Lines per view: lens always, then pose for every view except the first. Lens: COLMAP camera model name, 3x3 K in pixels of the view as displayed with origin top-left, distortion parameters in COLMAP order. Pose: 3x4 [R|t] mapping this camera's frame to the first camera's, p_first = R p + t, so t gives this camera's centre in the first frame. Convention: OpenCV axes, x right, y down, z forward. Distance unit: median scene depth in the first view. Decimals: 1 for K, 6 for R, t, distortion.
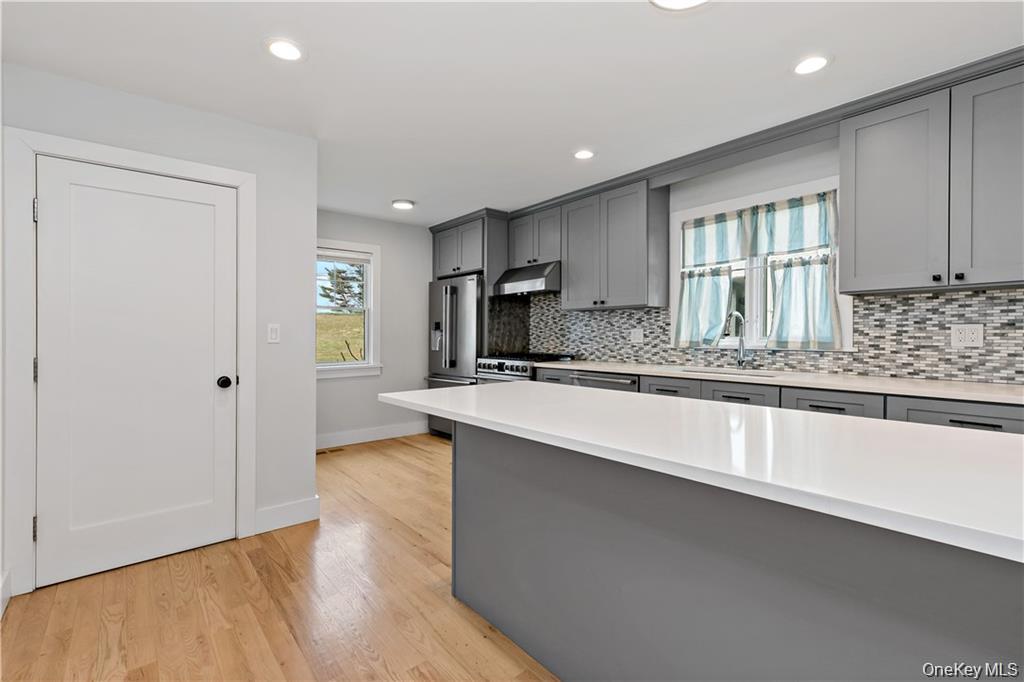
lens RADIAL K [[472.0, 0, 512.1], [0, 472.0, 335.6], [0, 0, 1]] dist [0.004574, 0.002582]
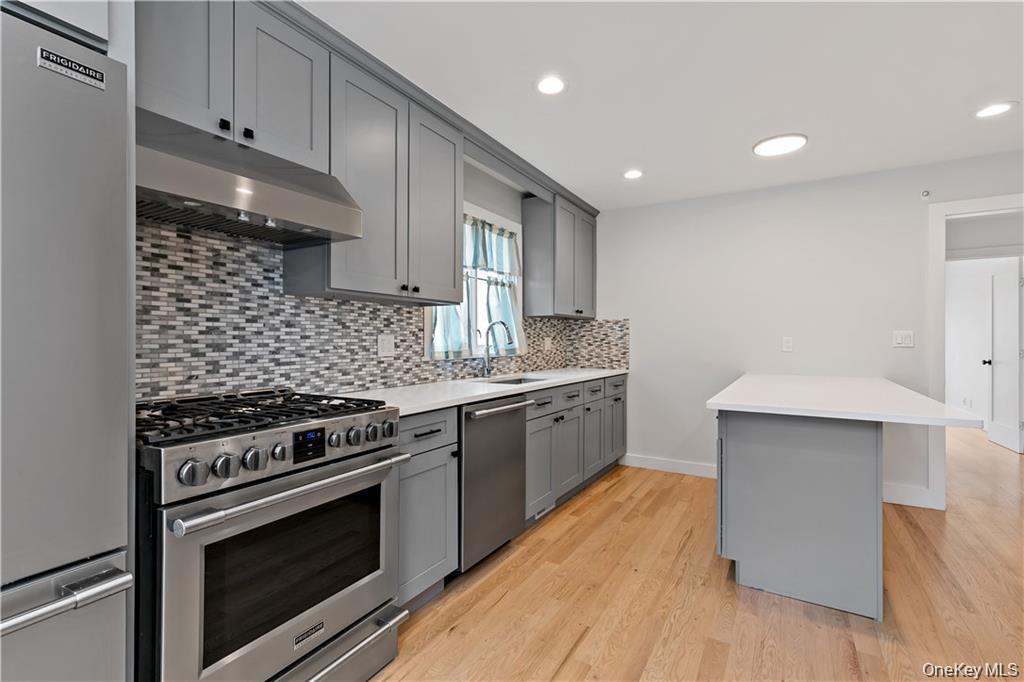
lens RADIAL K [[472.0, 0, 511.7], [0, 472.0, 345.0], [0, 0, 1]] dist [0.004574, 0.002582]
pose [[-0.345668, -0.004292, 0.938347, -0.393586], [0.003365, 0.999977, 0.005813, -0.003373], [-0.938351, 0.005167, -0.345645, 1.050926]]
